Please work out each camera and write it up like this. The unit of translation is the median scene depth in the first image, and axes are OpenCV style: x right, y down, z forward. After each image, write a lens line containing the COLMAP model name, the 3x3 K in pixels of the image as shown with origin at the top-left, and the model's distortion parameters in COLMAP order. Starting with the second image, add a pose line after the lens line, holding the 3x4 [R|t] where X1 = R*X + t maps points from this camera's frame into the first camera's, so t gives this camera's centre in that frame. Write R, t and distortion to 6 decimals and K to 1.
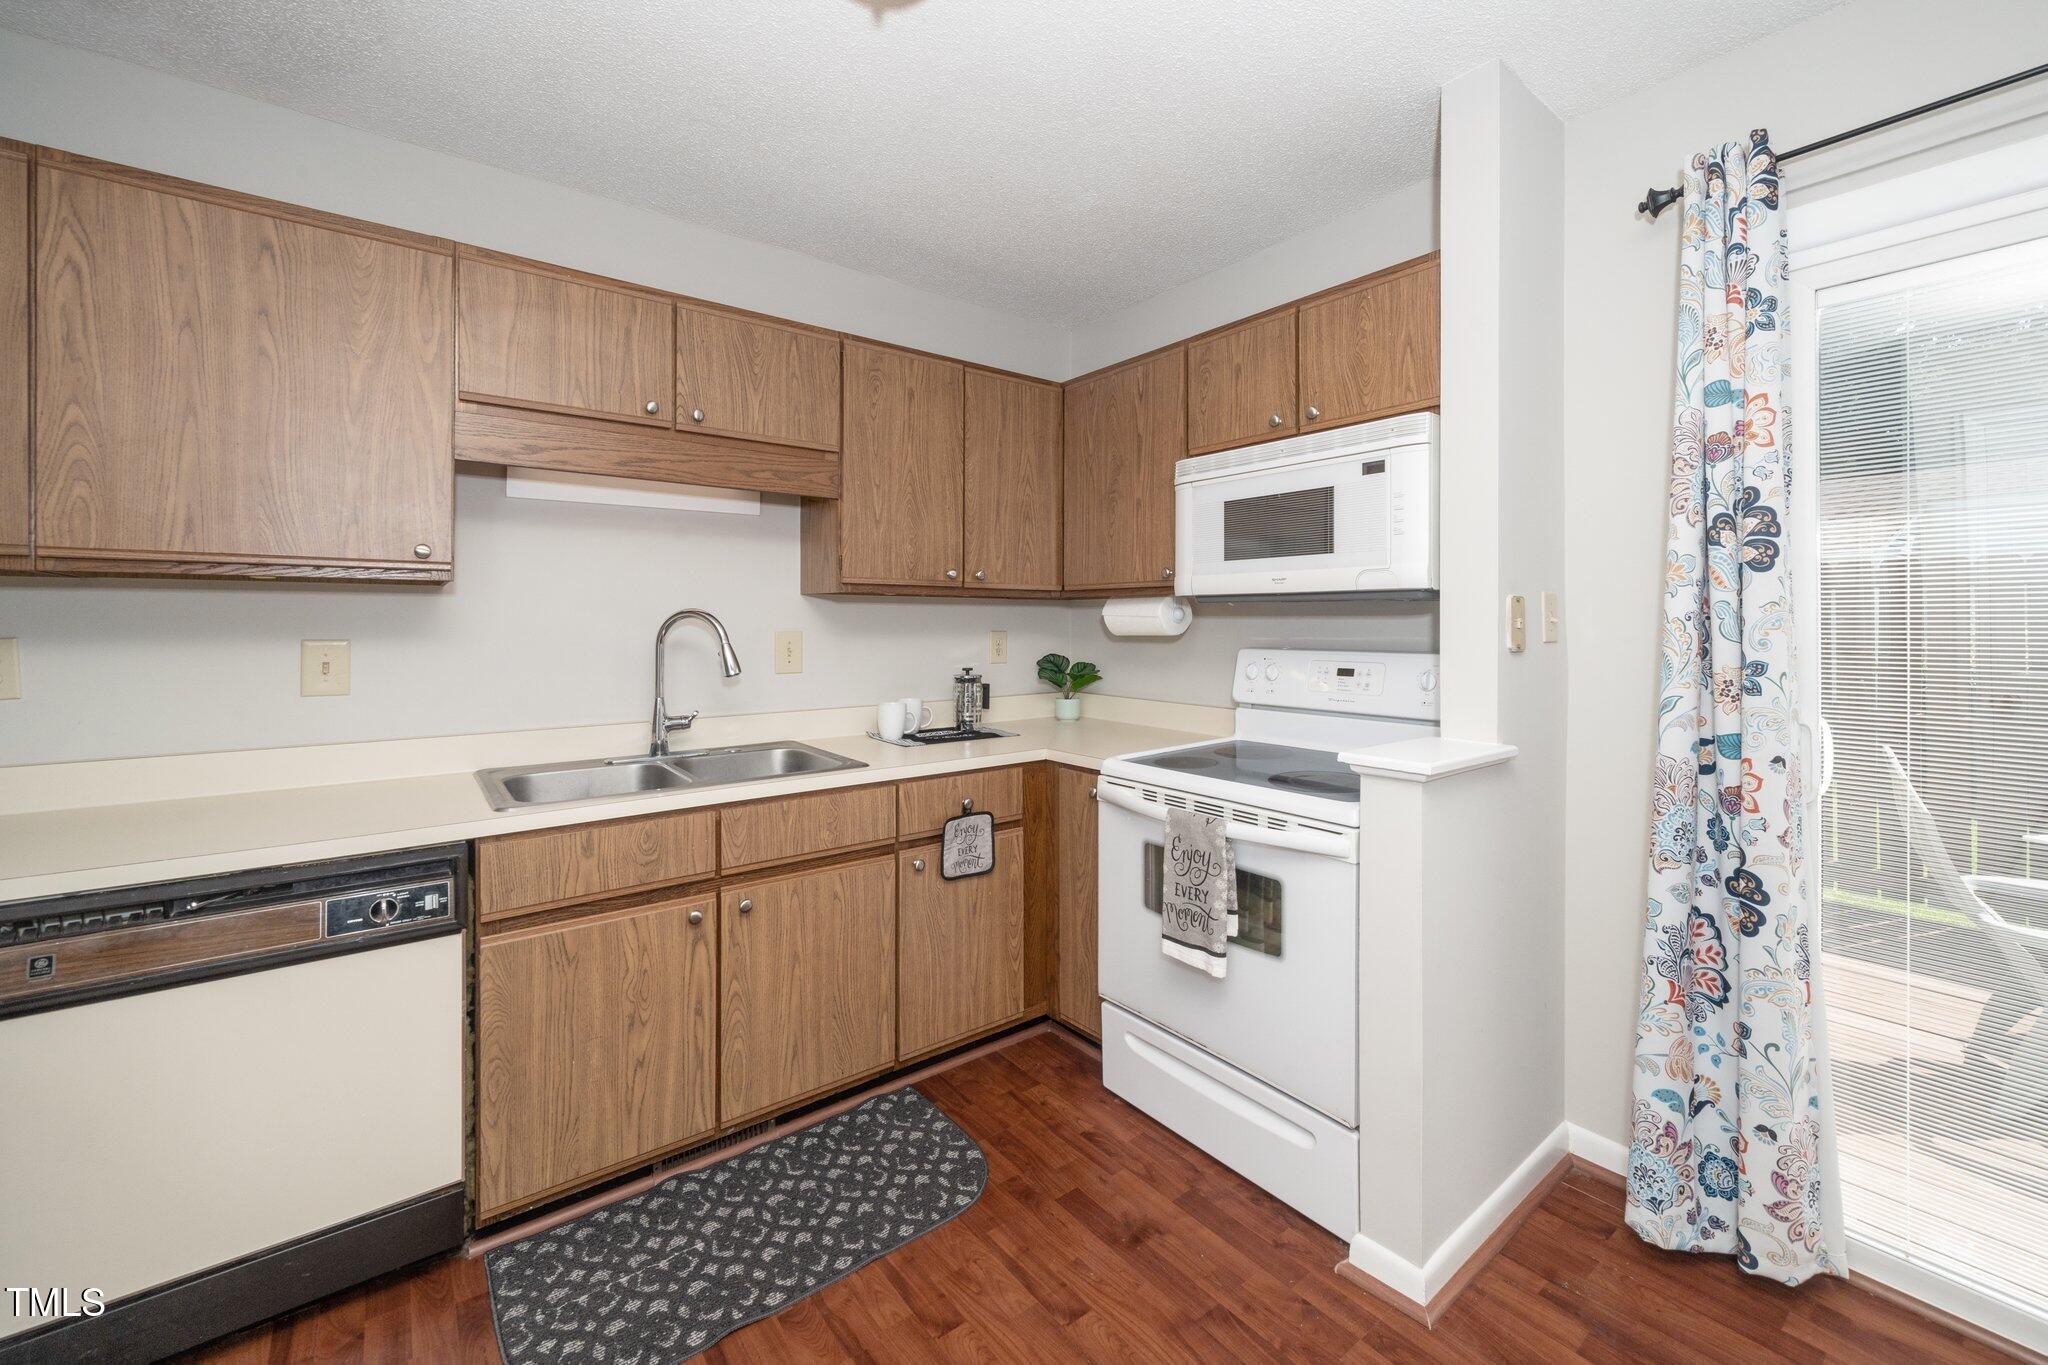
lens RADIAL K [[824.9, 0, 1035.8], [0, 824.9, 622.1], [0, 0, 1]] dist [-0.001167, -0.000475]
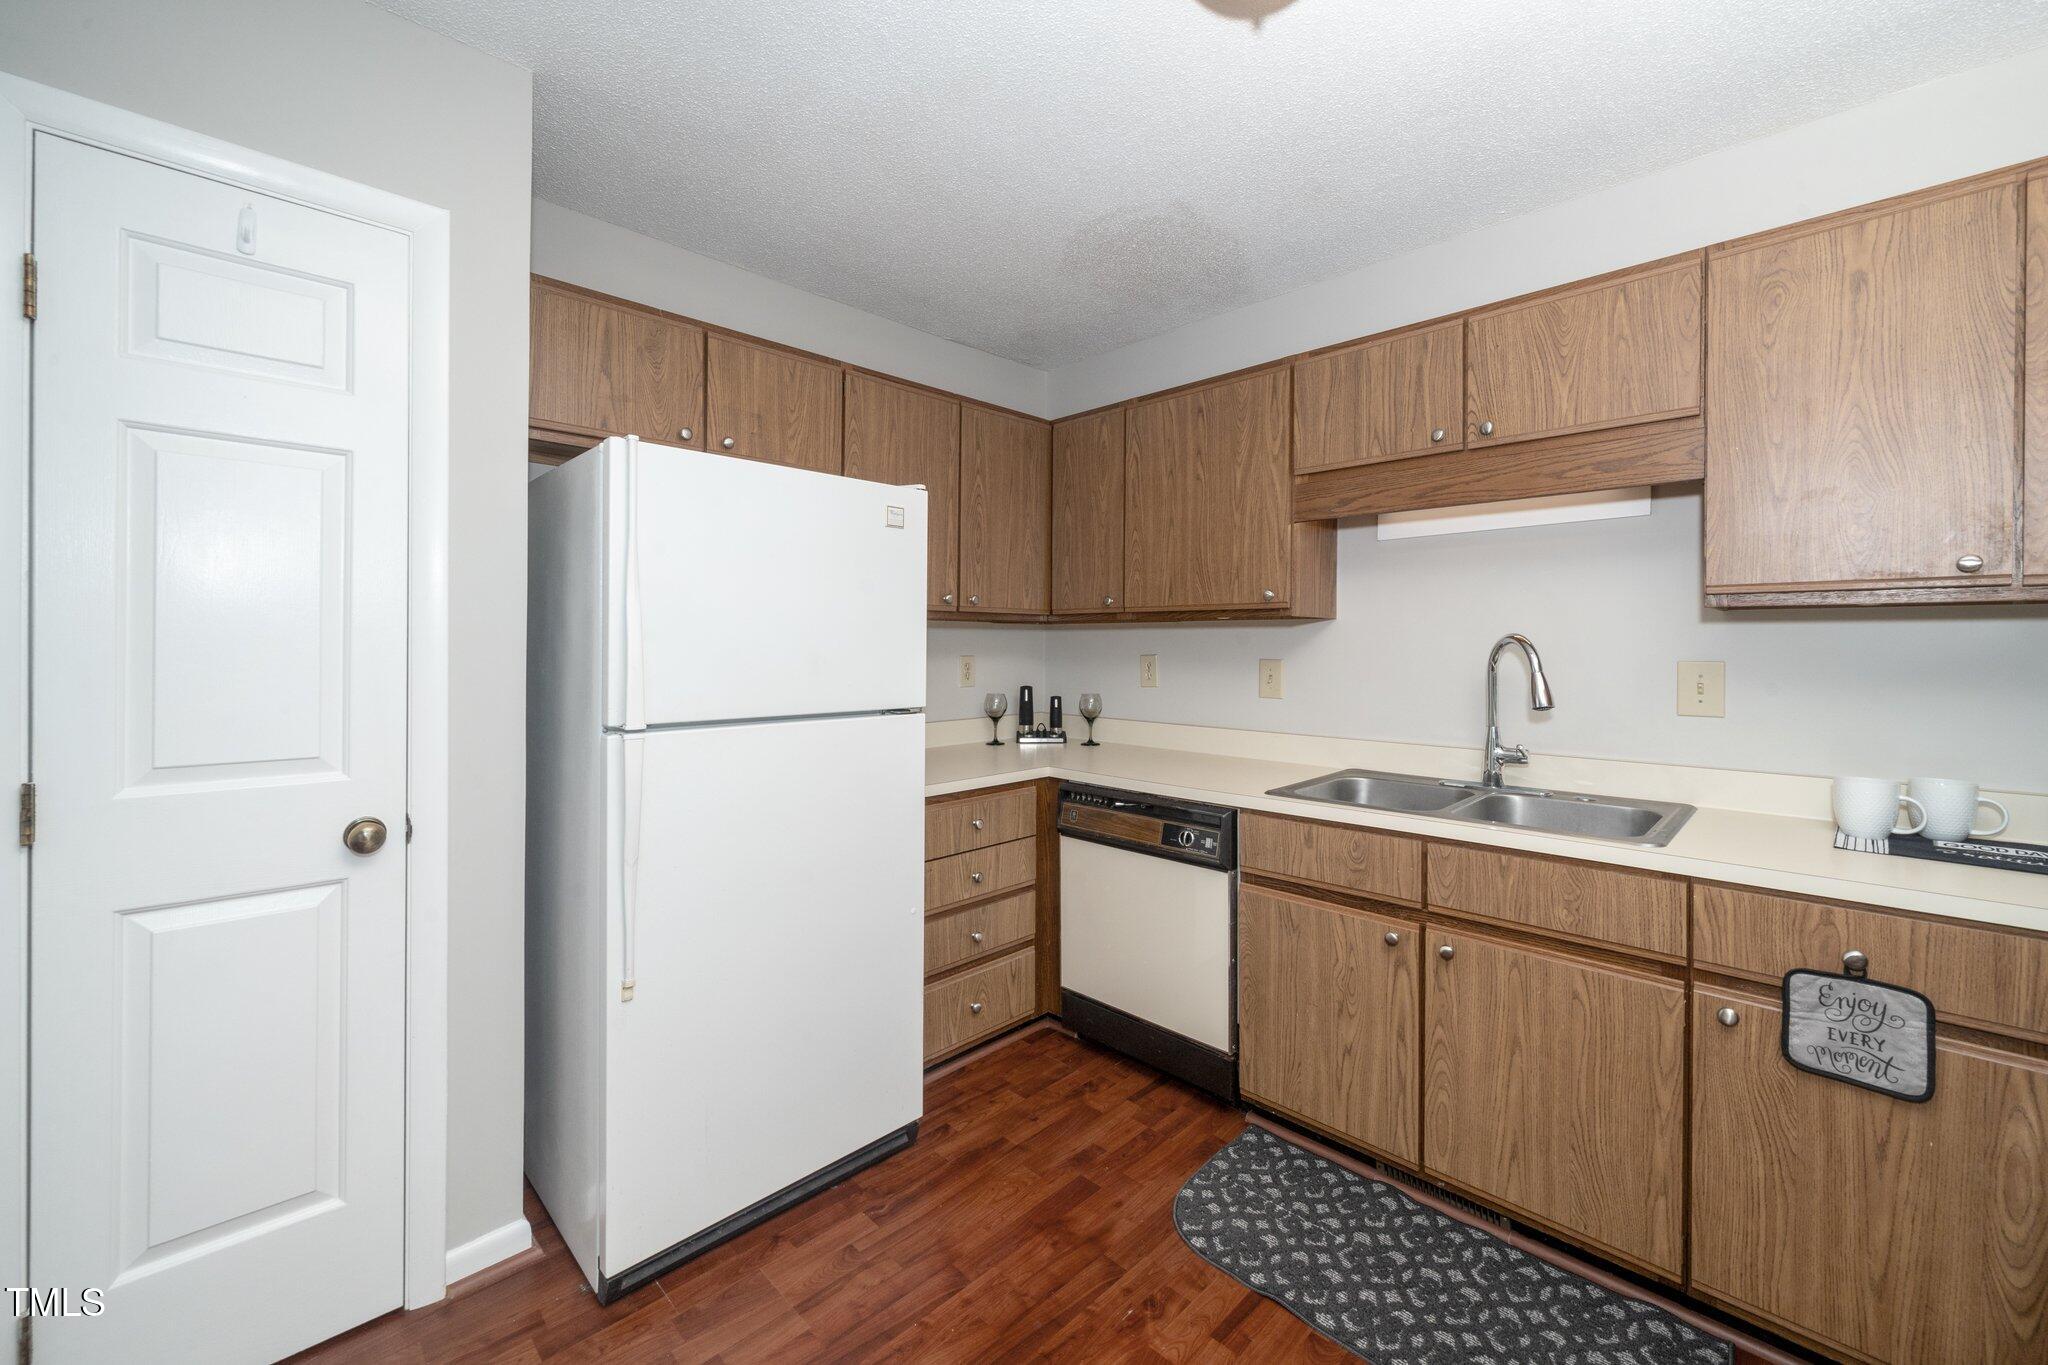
lens RADIAL K [[824.9, 0, 1032.2], [0, 824.9, 642.7], [0, 0, 1]] dist [-0.001167, -0.000475]
pose [[0.116360, -0.005601, -0.993191, 0.528545], [-0.005252, 0.999967, -0.006255, 0.002861], [0.993193, 0.005944, 0.116326, 0.428535]]
